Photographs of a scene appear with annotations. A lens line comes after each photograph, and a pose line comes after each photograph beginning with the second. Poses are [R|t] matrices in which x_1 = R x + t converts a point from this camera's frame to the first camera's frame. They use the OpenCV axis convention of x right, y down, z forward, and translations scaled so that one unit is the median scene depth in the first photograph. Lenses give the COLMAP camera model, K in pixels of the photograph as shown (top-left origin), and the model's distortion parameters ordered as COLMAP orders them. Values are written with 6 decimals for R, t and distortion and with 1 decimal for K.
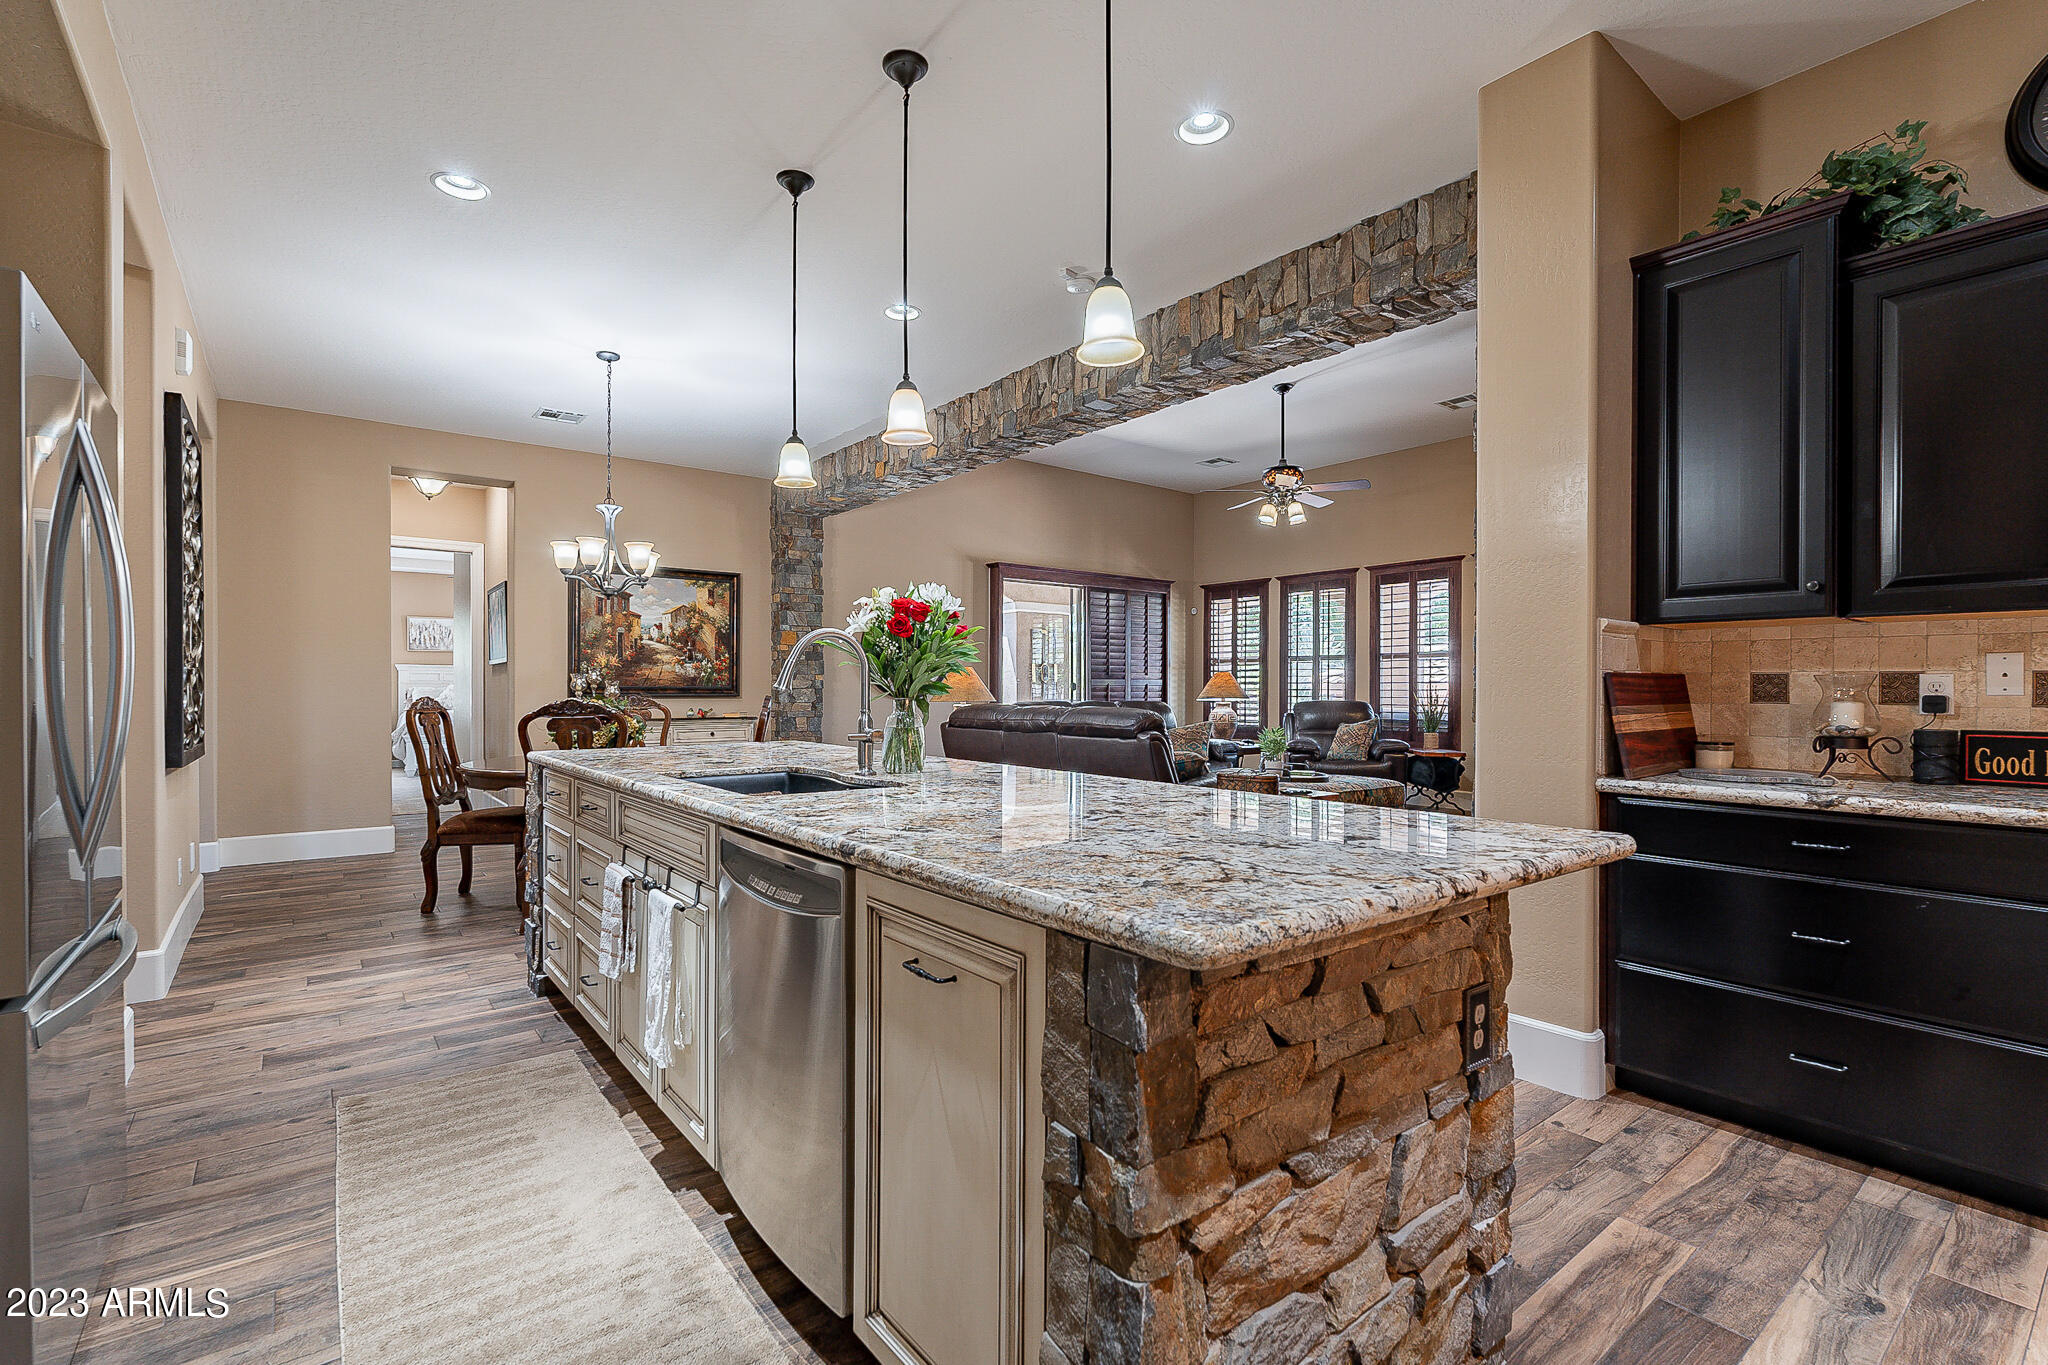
lens RADIAL K [[925.7, 0, 1025.2], [0, 925.7, 685.0], [0, 0, 1]] dist [-0.000125, 0.000587]
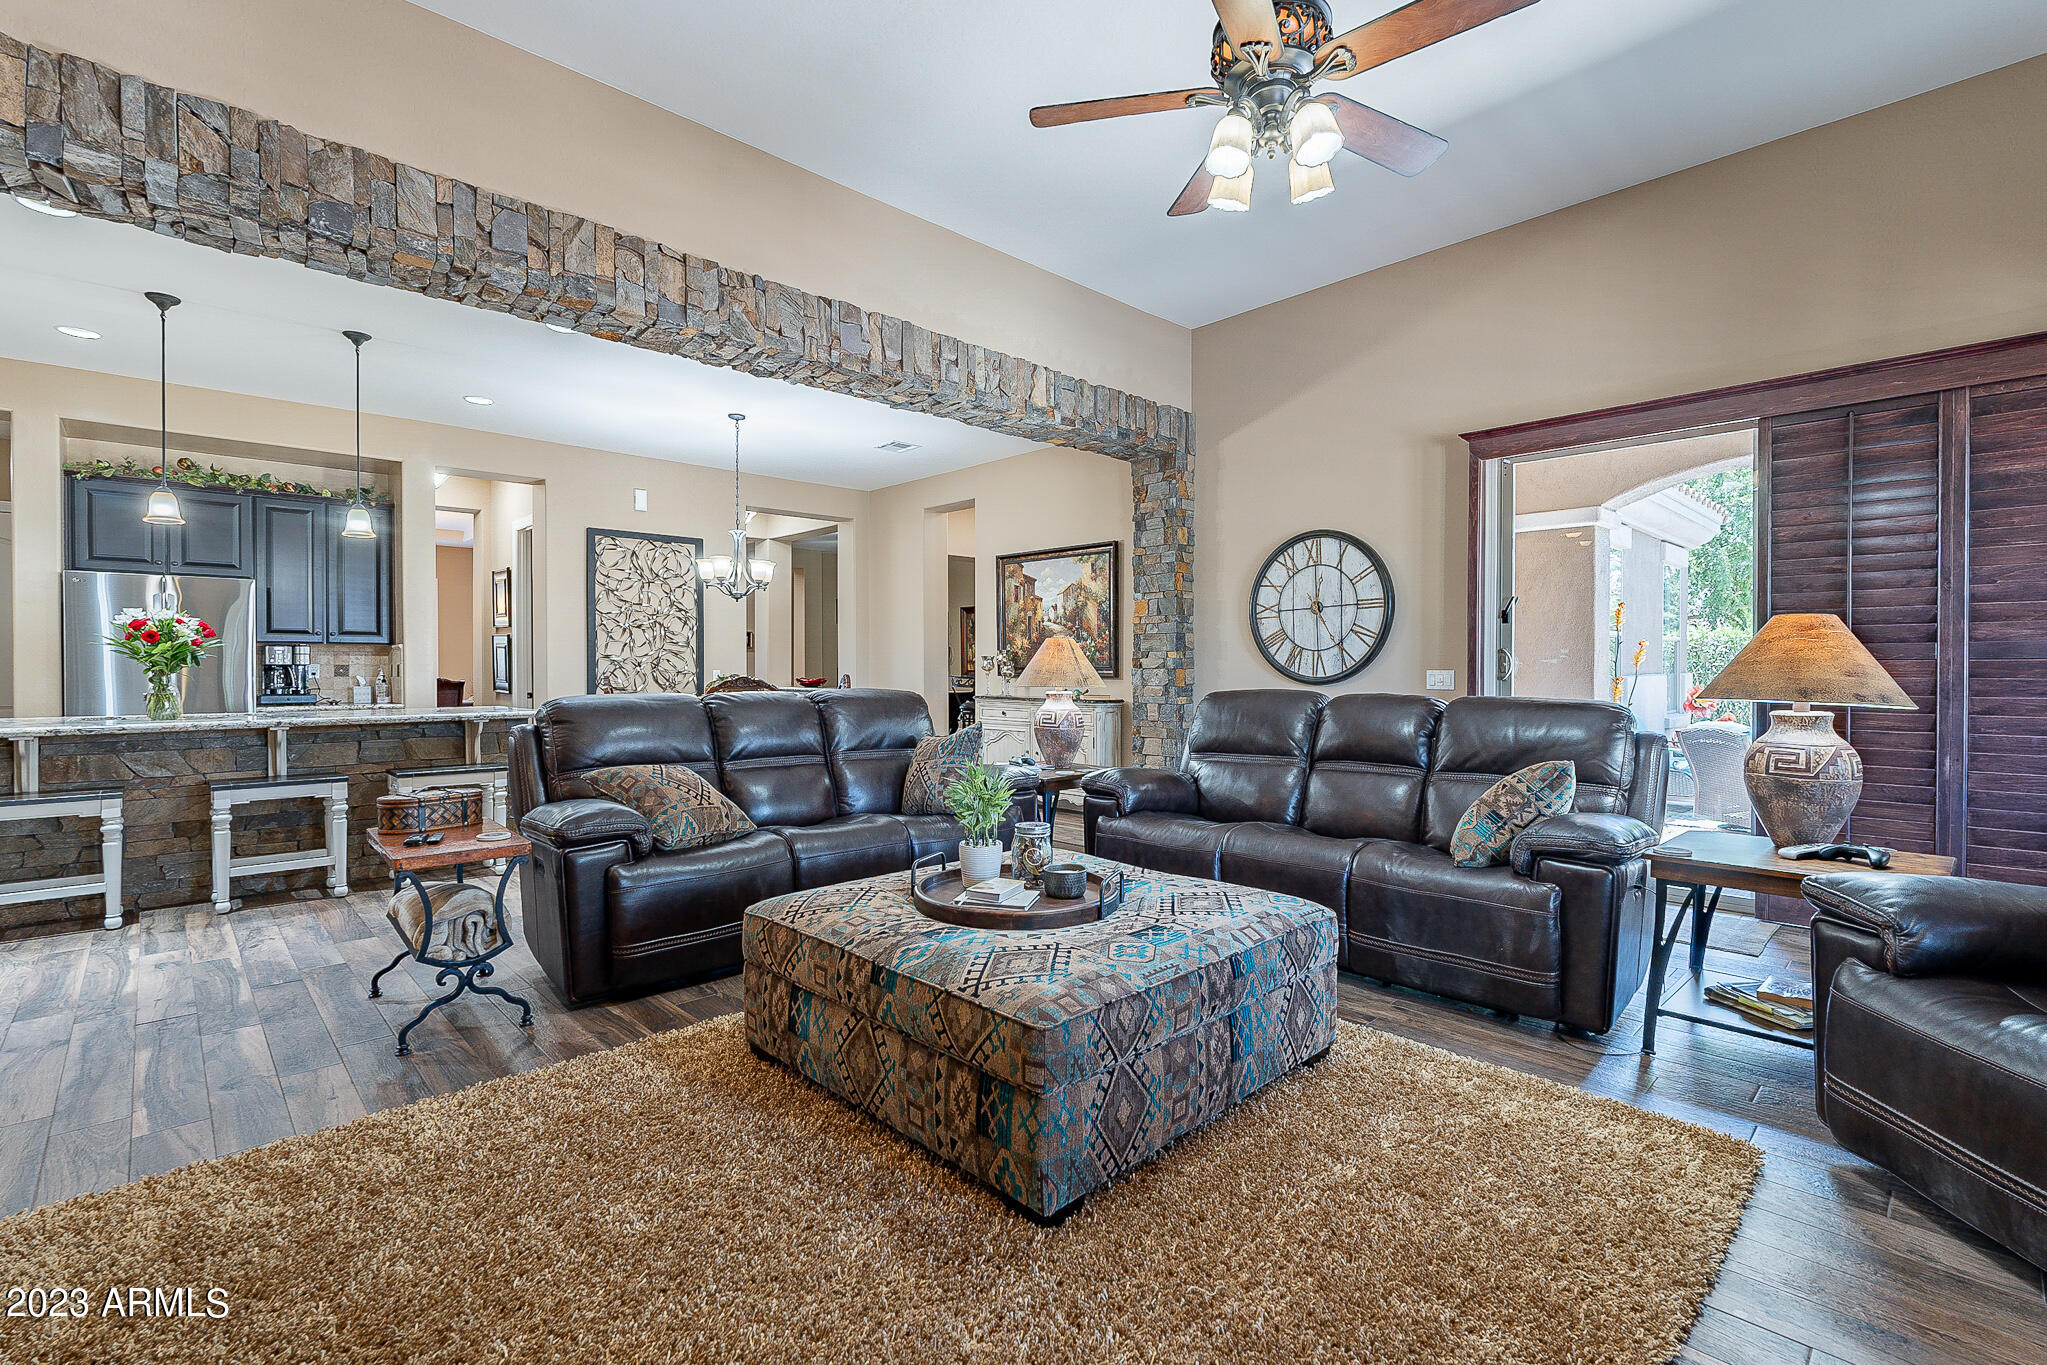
lens RADIAL K [[925.2, 0, 1024.7], [0, 925.2, 685.0], [0, 0, 1]] dist [-0.000125, 0.000587]
pose [[0.088668, 0.014322, -0.995958, 0.625230], [0.000131, 0.999896, 0.014390, 0.007331], [0.996061, -0.001406, 0.088657, 0.896208]]
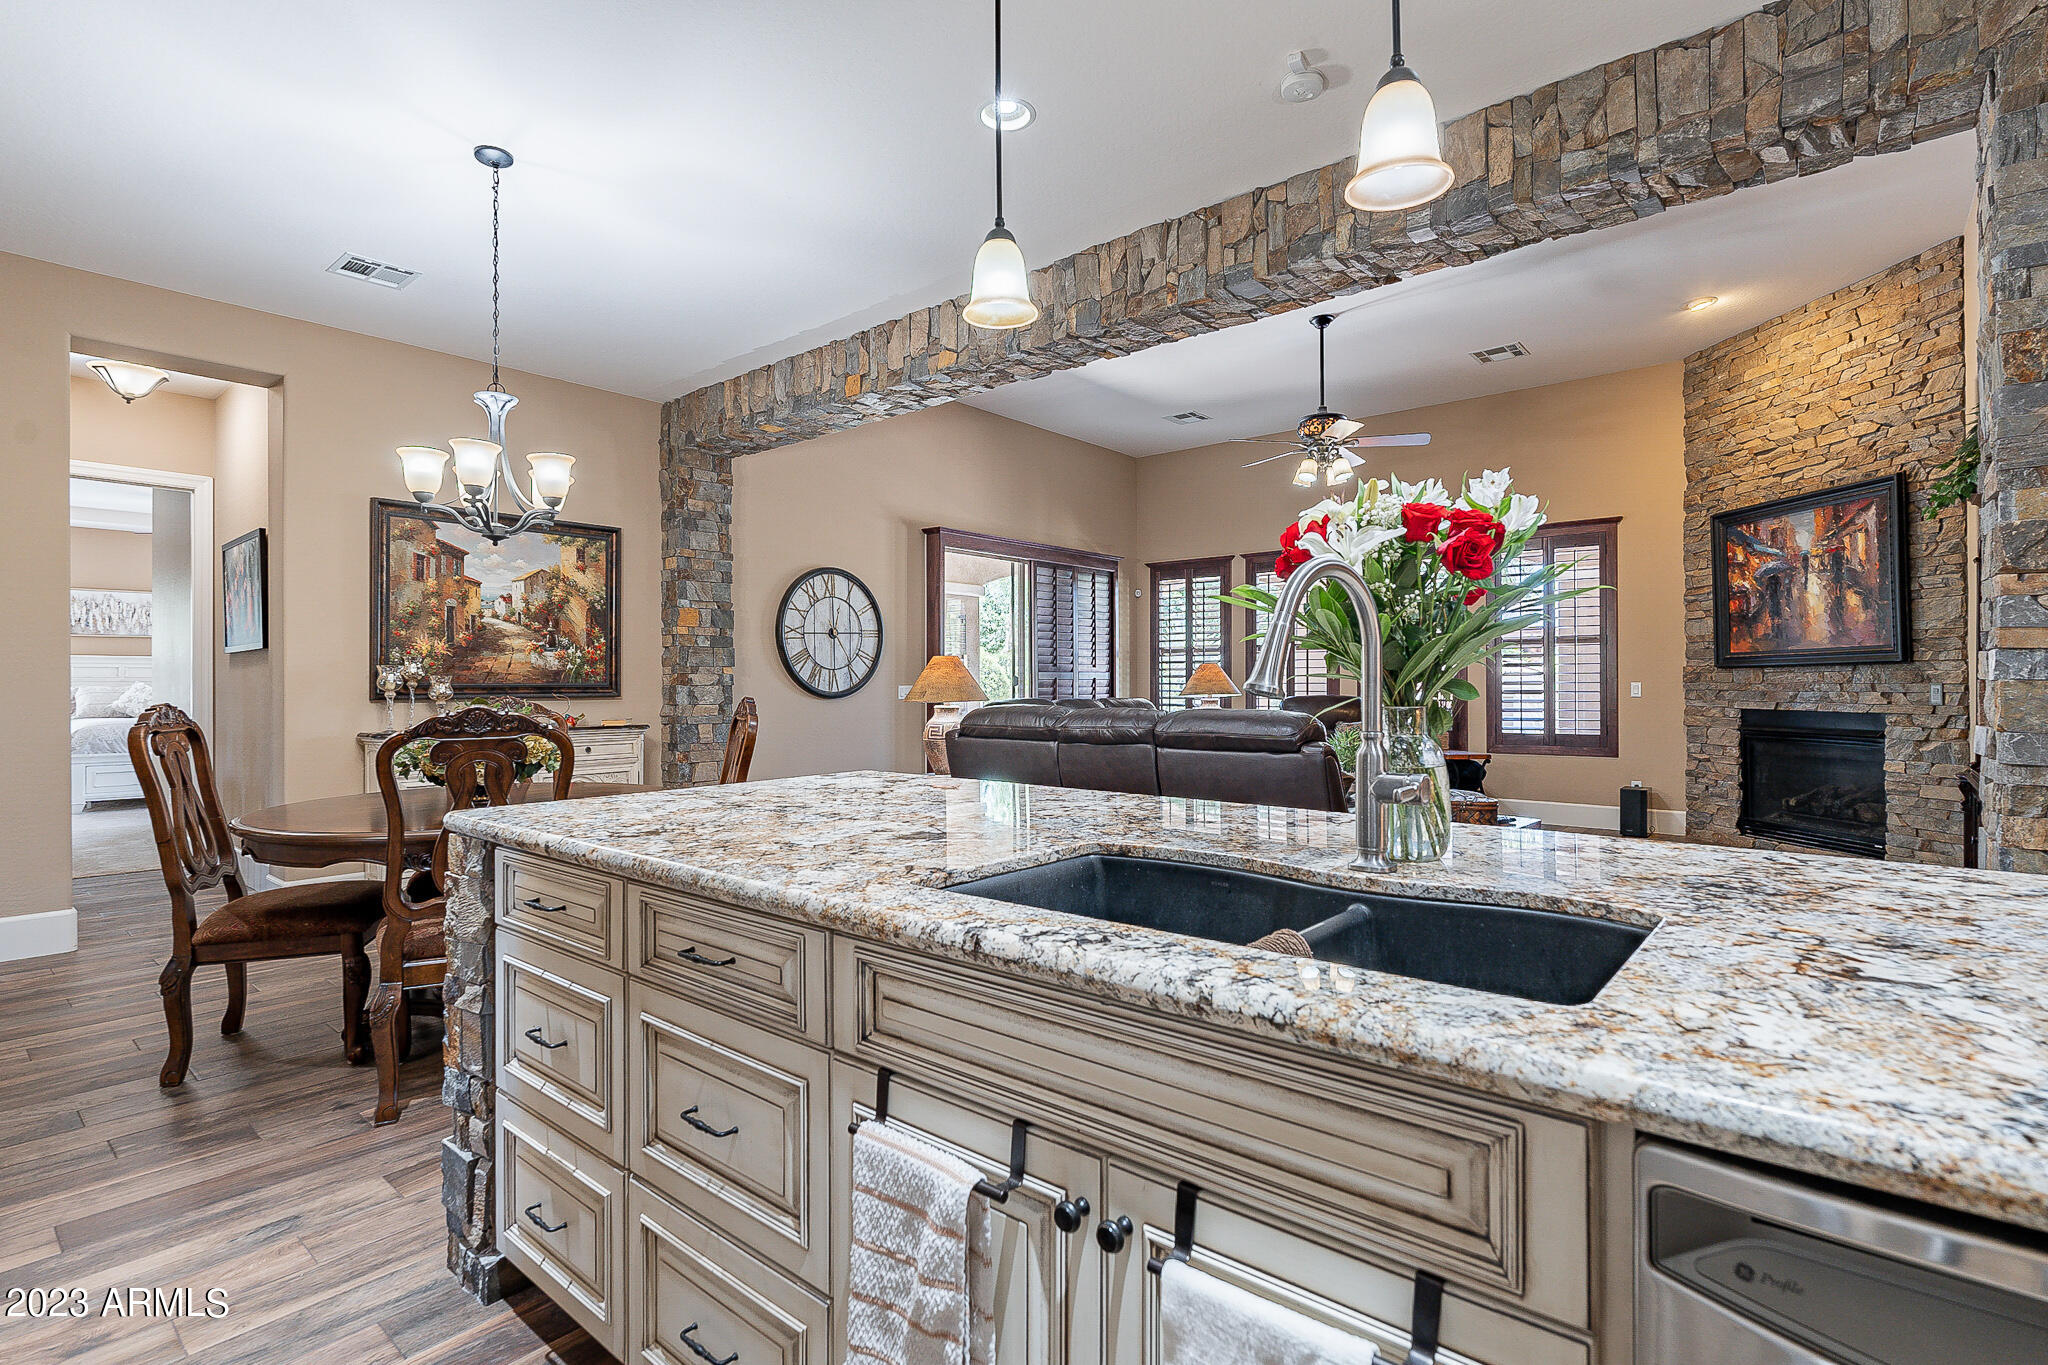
lens RADIAL K [[976.2, 0, 1024.9], [0, 976.2, 675.3], [0, 0, 1]] dist [-0.000380, -0.000738]
pose [[0.979761, -0.003831, 0.200133, -0.161857], [0.004592, 0.999984, -0.003337, -0.000558], [-0.200117, 0.004188, 0.979763, 0.197603]]
